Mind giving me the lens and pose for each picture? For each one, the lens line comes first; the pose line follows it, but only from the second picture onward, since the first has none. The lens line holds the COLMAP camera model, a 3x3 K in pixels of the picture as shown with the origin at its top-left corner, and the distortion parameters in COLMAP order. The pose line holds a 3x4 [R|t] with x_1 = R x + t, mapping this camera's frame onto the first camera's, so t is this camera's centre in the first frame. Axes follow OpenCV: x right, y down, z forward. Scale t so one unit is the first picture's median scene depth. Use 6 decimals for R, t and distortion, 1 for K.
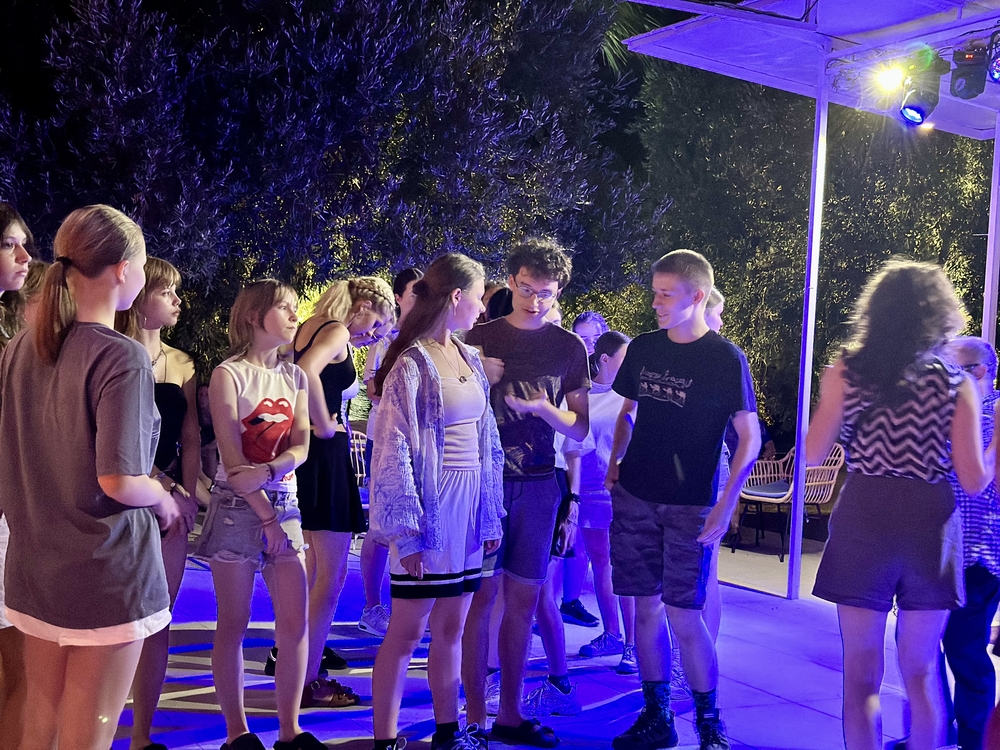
lens RADIAL K [[1381.6, 0, 511.9], [0, 1381.6, 402.7], [0, 0, 1]] dist [0.097625, 0.000000]
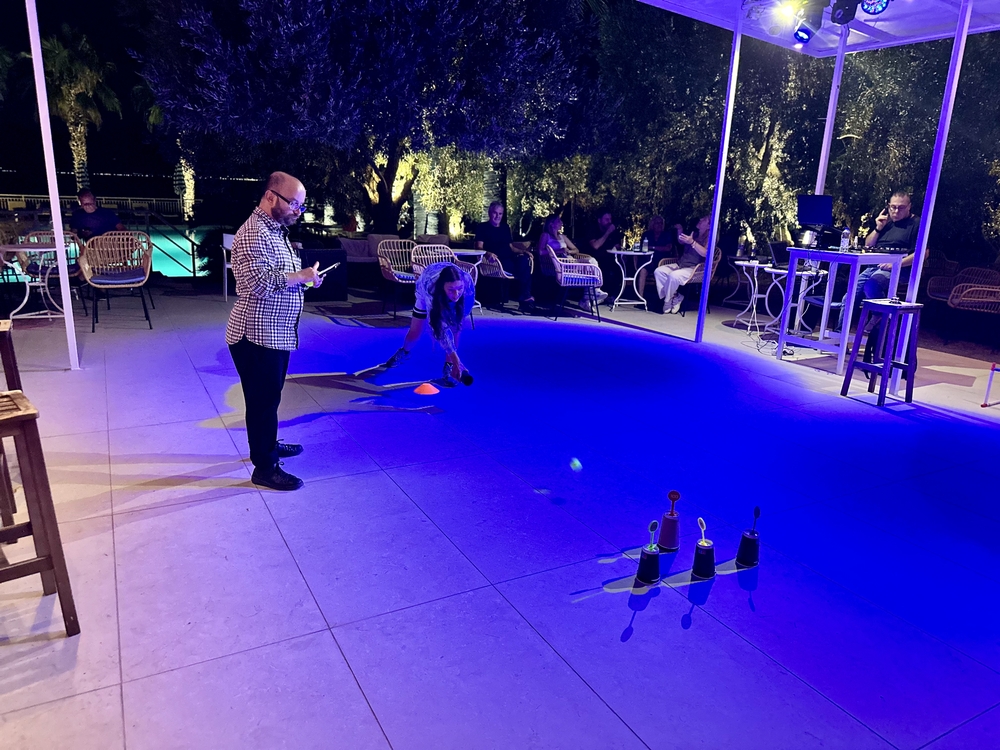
lens RADIAL K [[688.6, 0, 500.4], [0, 688.6, 372.2], [0, 0, 1]] dist [0.026083, -0.032792]
pose [[0.999976, -0.006636, 0.001909, -0.042703], [0.006044, 0.974856, 0.222752, -0.012616], [-0.003339, -0.222736, 0.974873, 0.140909]]
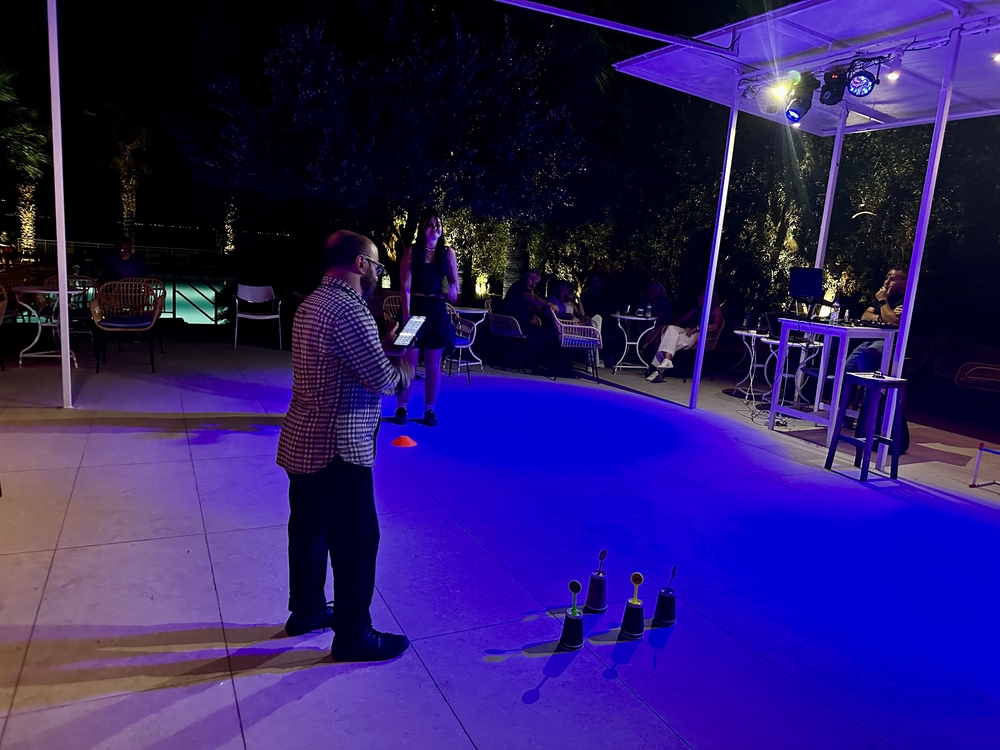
lens RADIAL K [[688.6, 0, 513.1], [0, 688.6, 375.1], [0, 0, 1]] dist [0.026083, -0.032792]
pose [[0.998754, 0.036264, -0.034280, 0.004291], [-0.031118, 0.989624, 0.140269, -0.011007], [0.039011, -0.139028, 0.989520, 0.137509]]
